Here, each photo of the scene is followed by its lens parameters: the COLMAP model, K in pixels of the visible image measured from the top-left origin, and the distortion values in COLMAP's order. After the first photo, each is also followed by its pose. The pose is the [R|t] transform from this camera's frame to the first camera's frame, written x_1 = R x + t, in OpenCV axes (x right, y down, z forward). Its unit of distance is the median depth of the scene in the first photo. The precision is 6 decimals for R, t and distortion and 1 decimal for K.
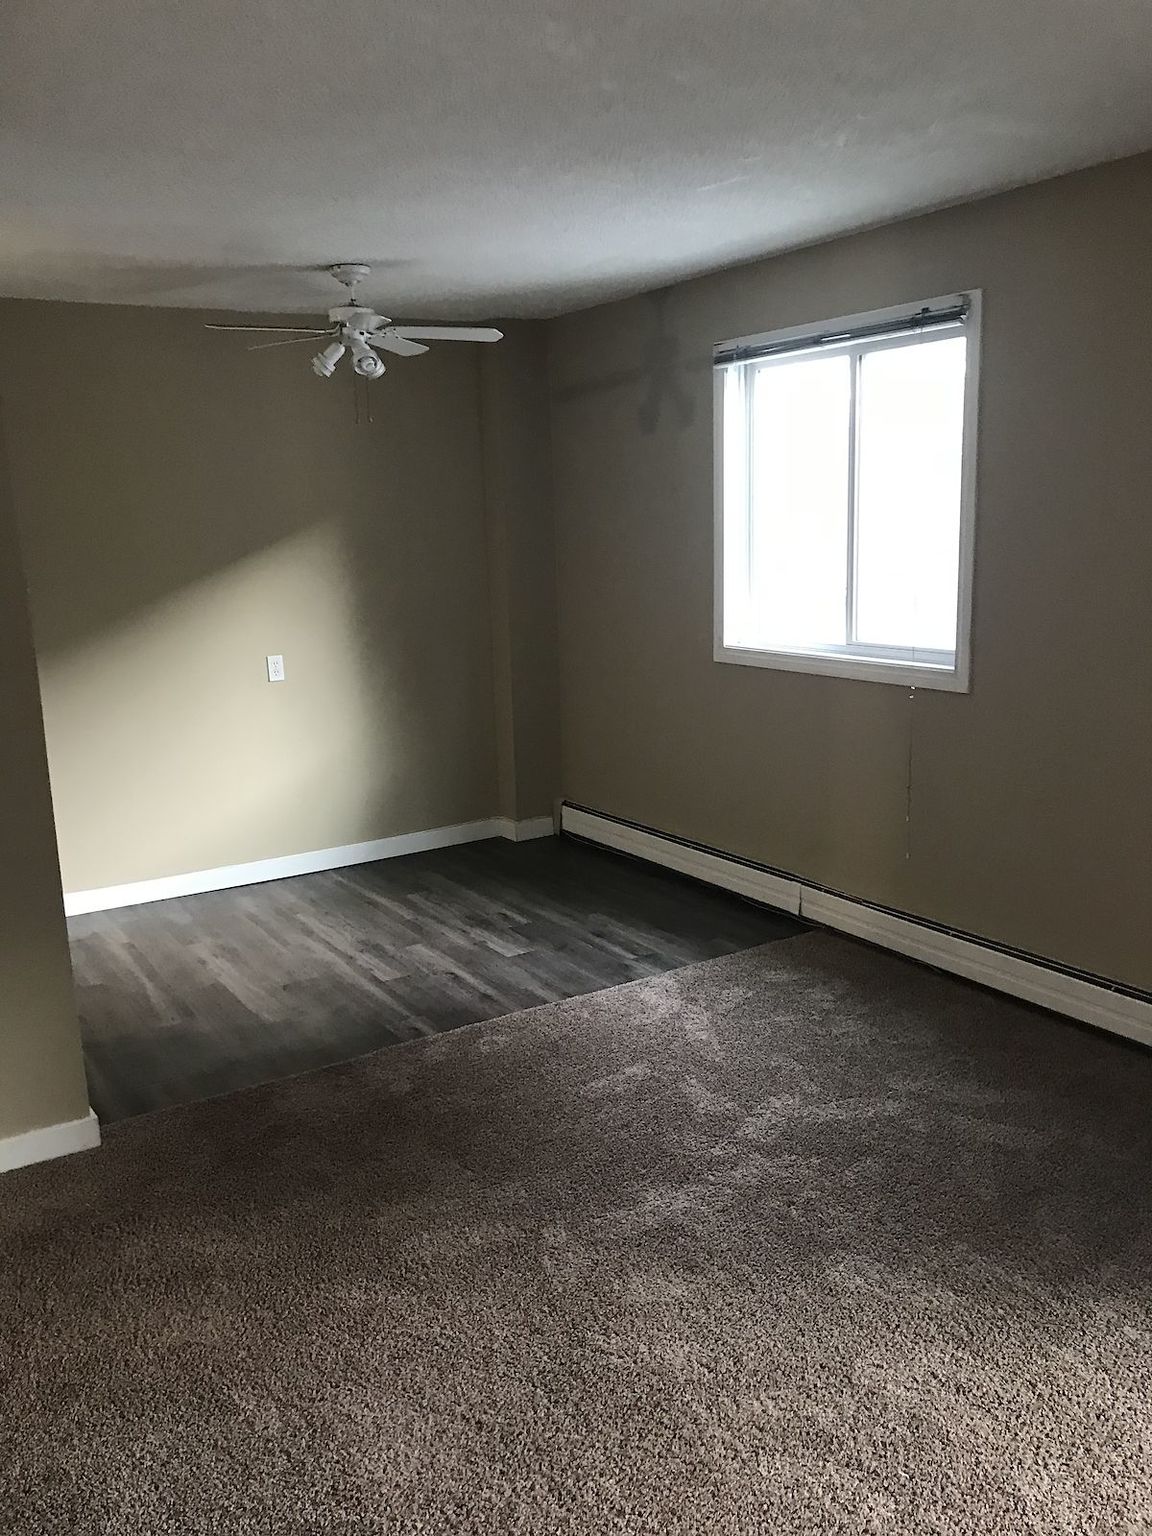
lens RADIAL K [[1261.1, 0, 567.2], [0, 1261.1, 764.1], [0, 0, 1]] dist [0.140658, -0.331204]
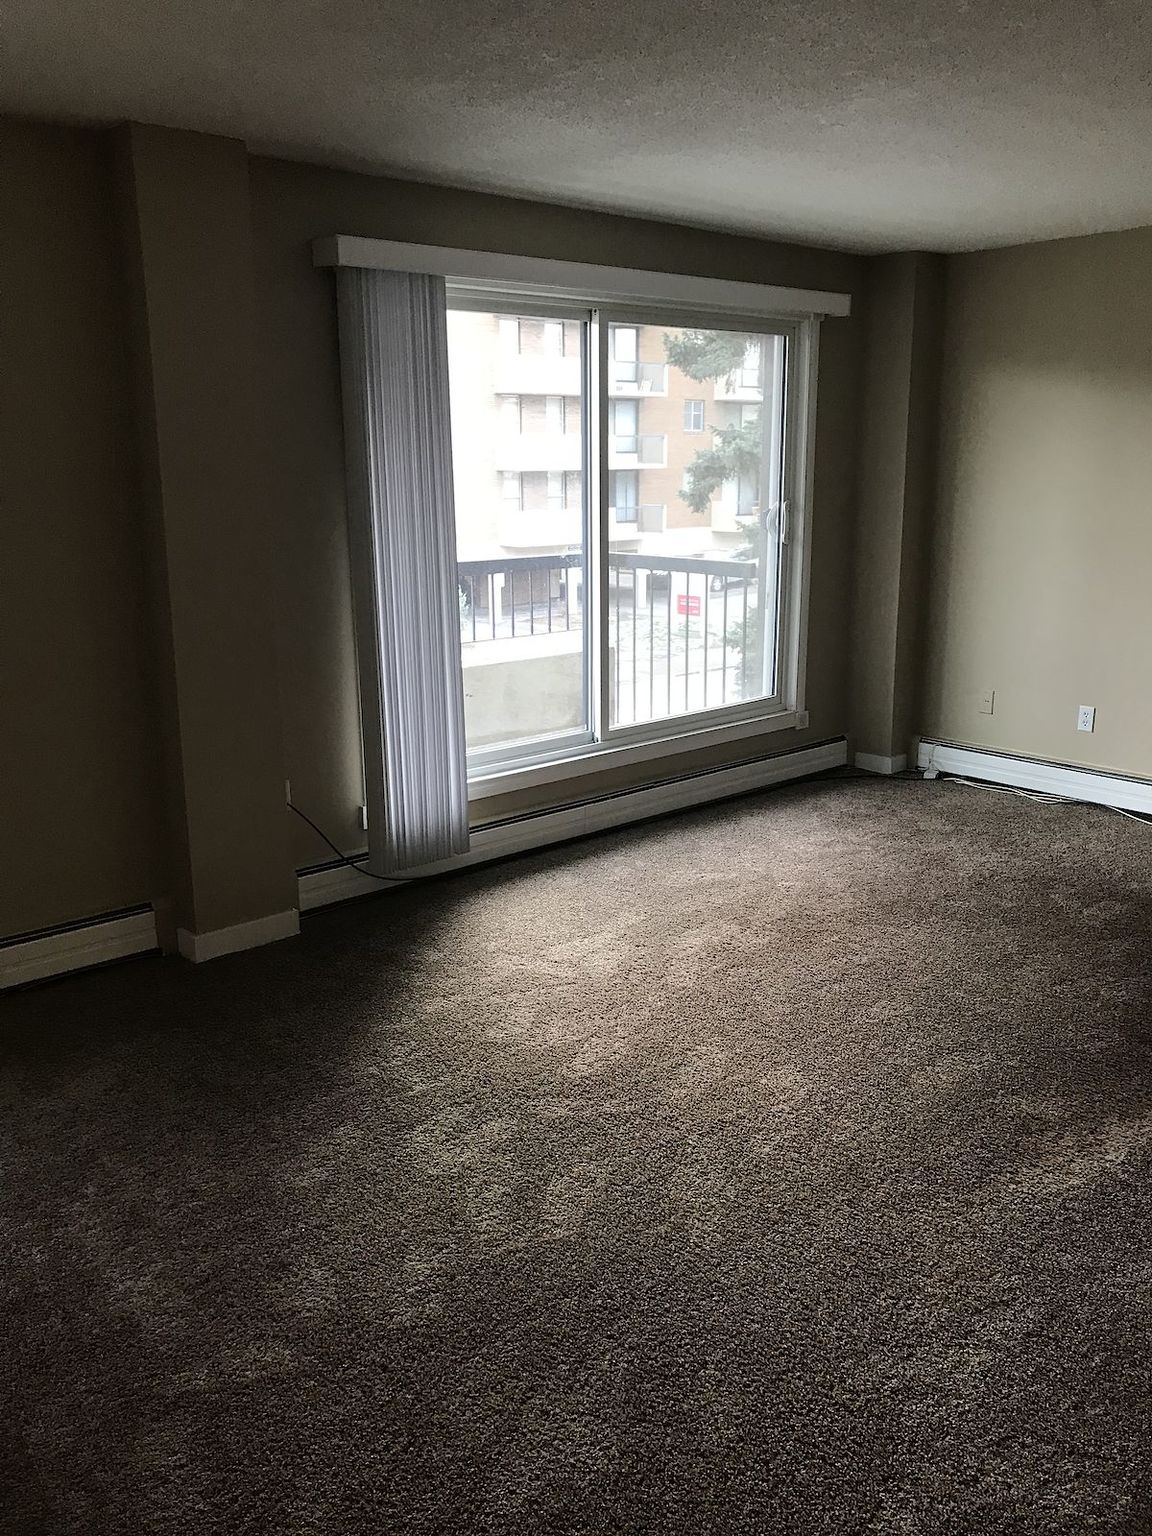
lens RADIAL K [[1261.1, 0, 567.2], [0, 1261.1, 764.1], [0, 0, 1]] dist [0.140658, -0.331204]
pose [[-0.156836, -0.211861, 0.964633, -0.792585], [0.201497, 0.949312, 0.241257, -0.152388], [-0.966851, 0.232208, -0.106197, 0.818326]]
